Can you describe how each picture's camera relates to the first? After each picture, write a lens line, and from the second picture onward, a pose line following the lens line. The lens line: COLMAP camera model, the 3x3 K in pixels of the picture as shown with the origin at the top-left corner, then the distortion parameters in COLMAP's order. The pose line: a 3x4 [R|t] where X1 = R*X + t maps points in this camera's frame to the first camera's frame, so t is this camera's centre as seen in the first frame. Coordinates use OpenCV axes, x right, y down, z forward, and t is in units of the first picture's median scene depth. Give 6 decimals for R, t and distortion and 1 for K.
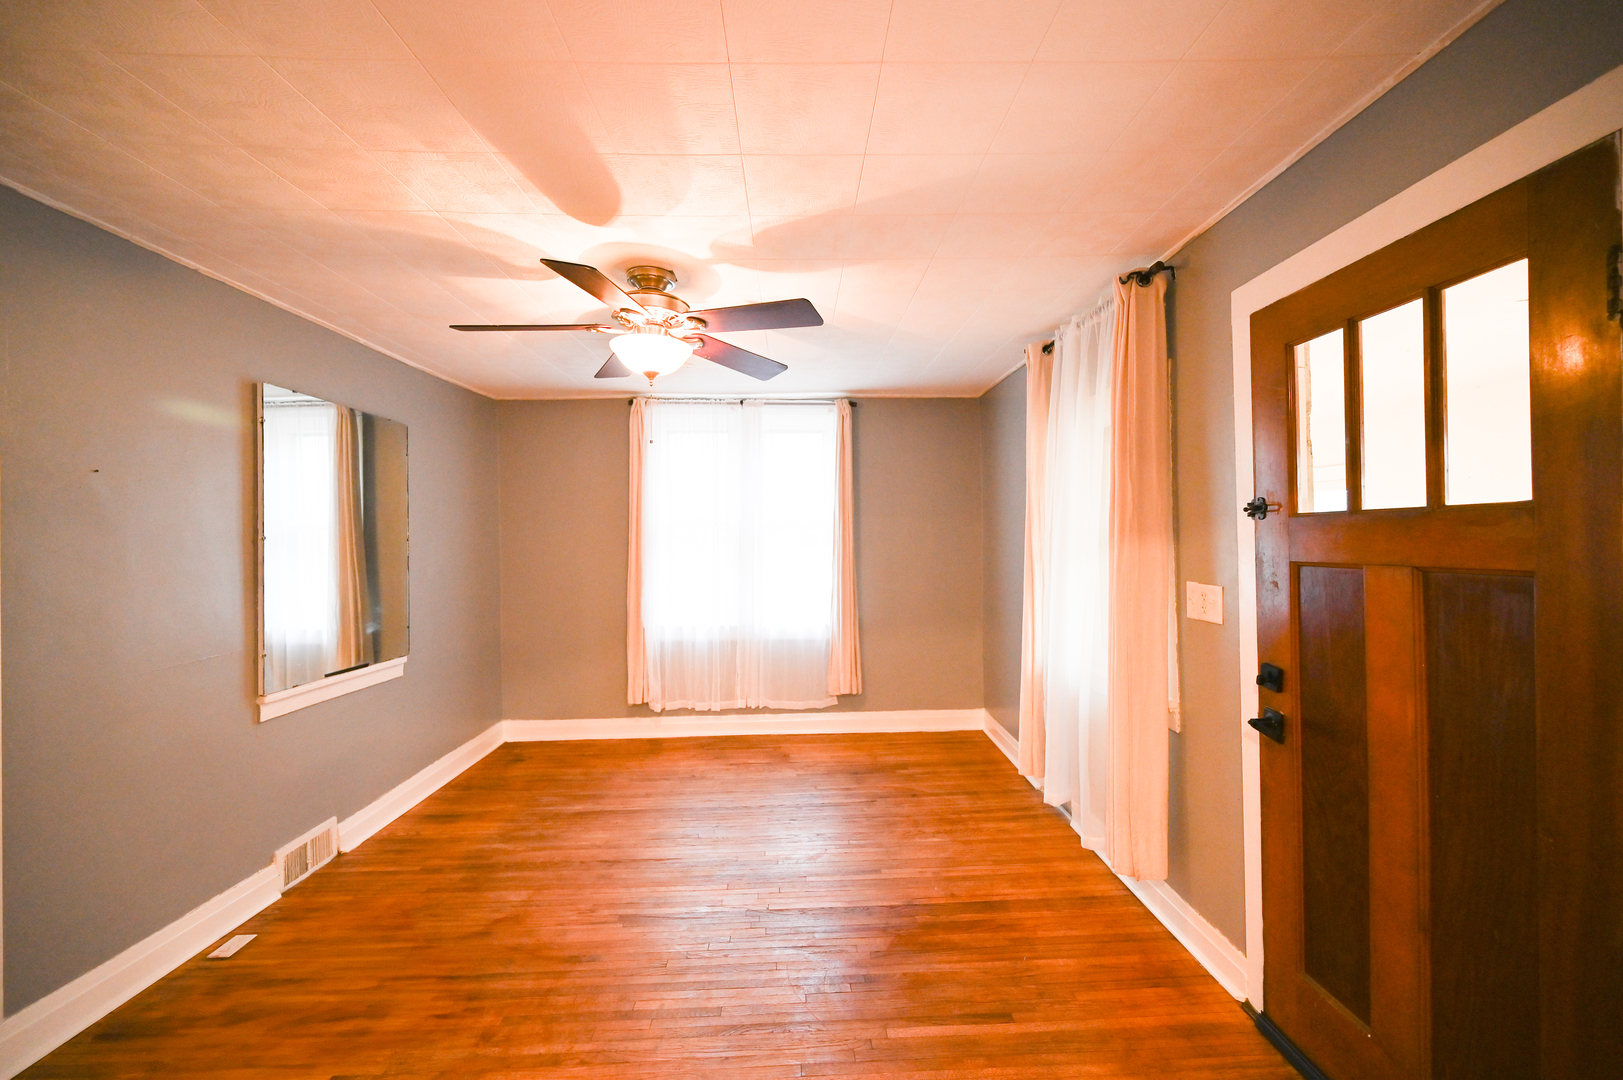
lens RADIAL K [[636.8, 0, 812.6], [0, 636.8, 543.4], [0, 0, 1]] dist [-0.002147, 0.000714]
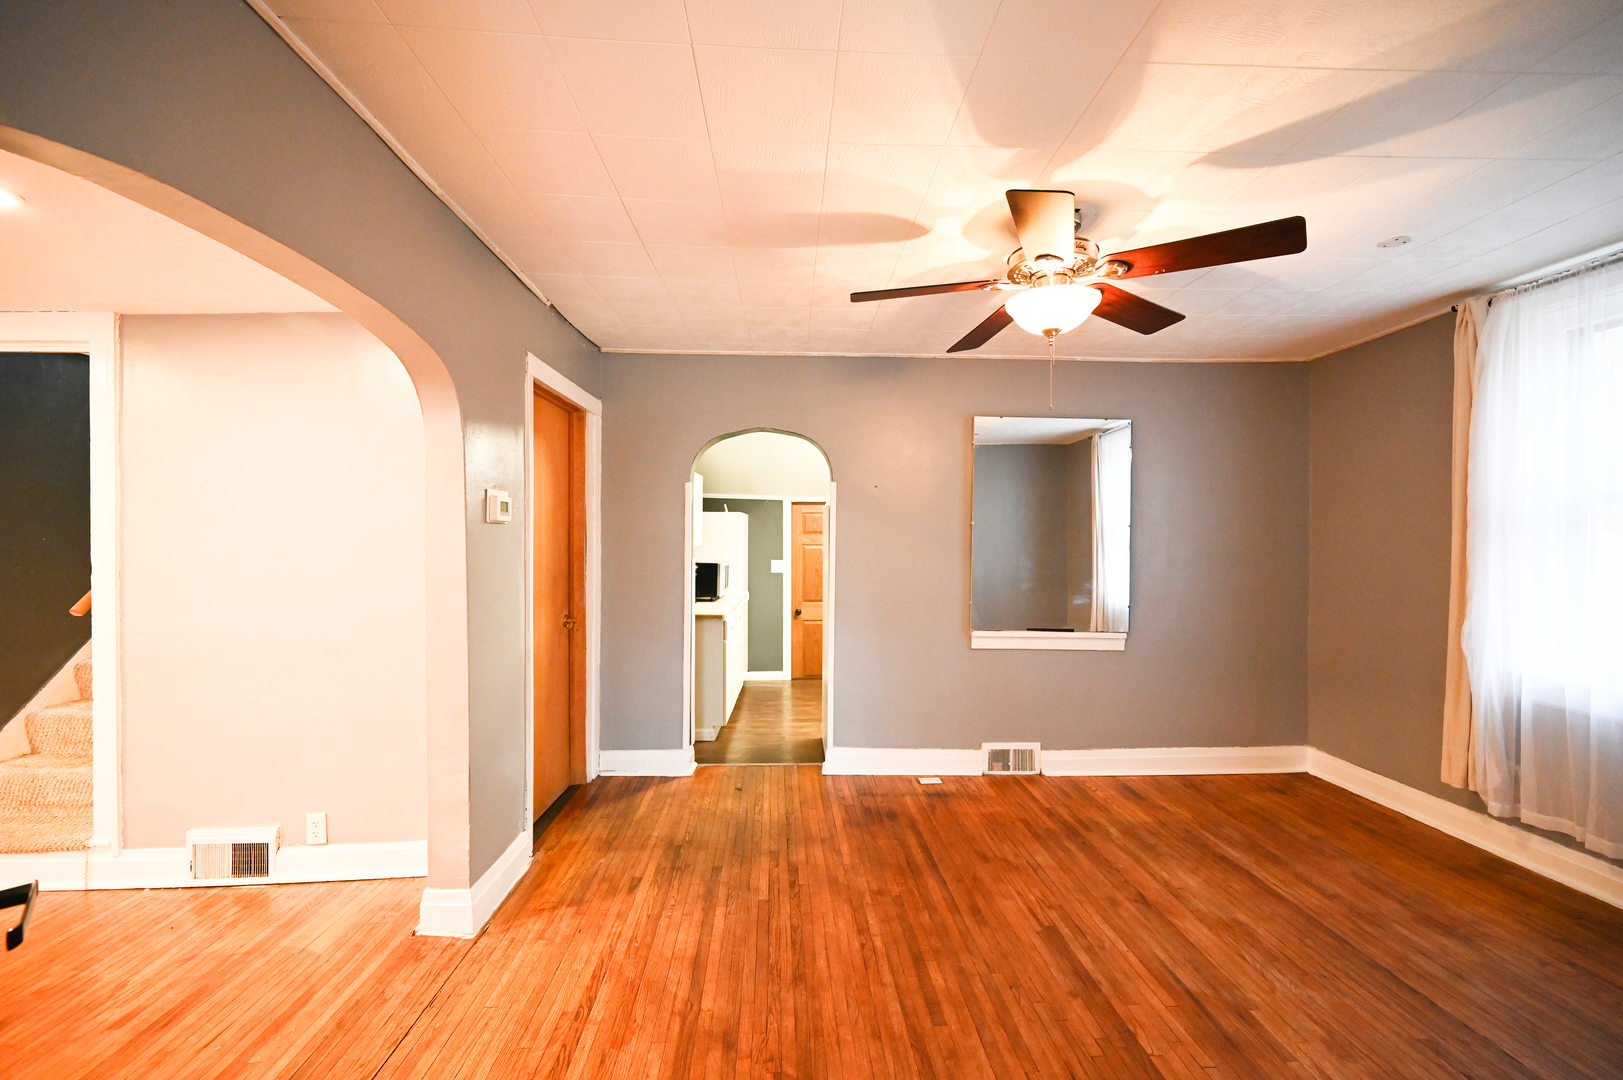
lens RADIAL K [[636.8, 0, 813.7], [0, 636.8, 534.5], [0, 0, 1]] dist [-0.002147, 0.000714]
pose [[0.014282, 0.002139, -0.999896, 0.535559], [-0.017569, 0.999844, 0.001888, 0.020276], [0.999744, 0.017540, 0.014318, 0.551299]]
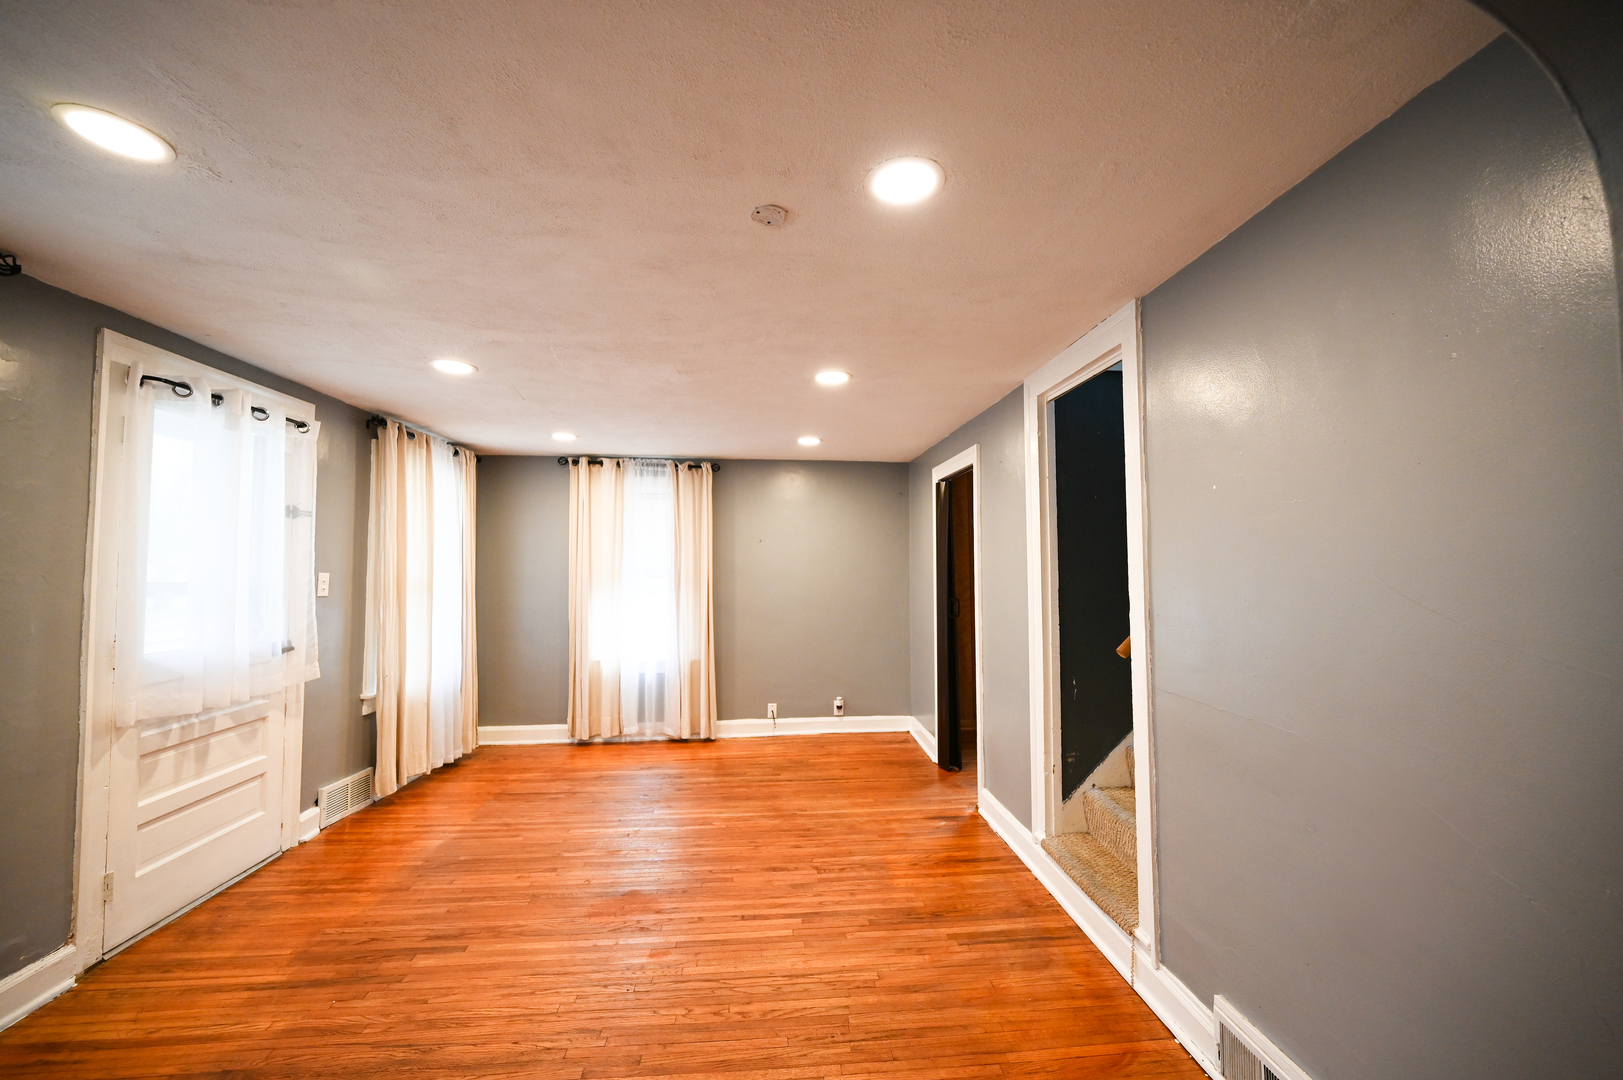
lens RADIAL K [[636.8, 0, 814.6], [0, 636.8, 536.6], [0, 0, 1]] dist [-0.002147, 0.000714]
pose [[-0.998039, 0.006488, -0.062254, 0.045045], [0.008060, 0.999654, -0.025033, 0.022218], [0.062070, -0.025486, -0.997746, 0.289673]]
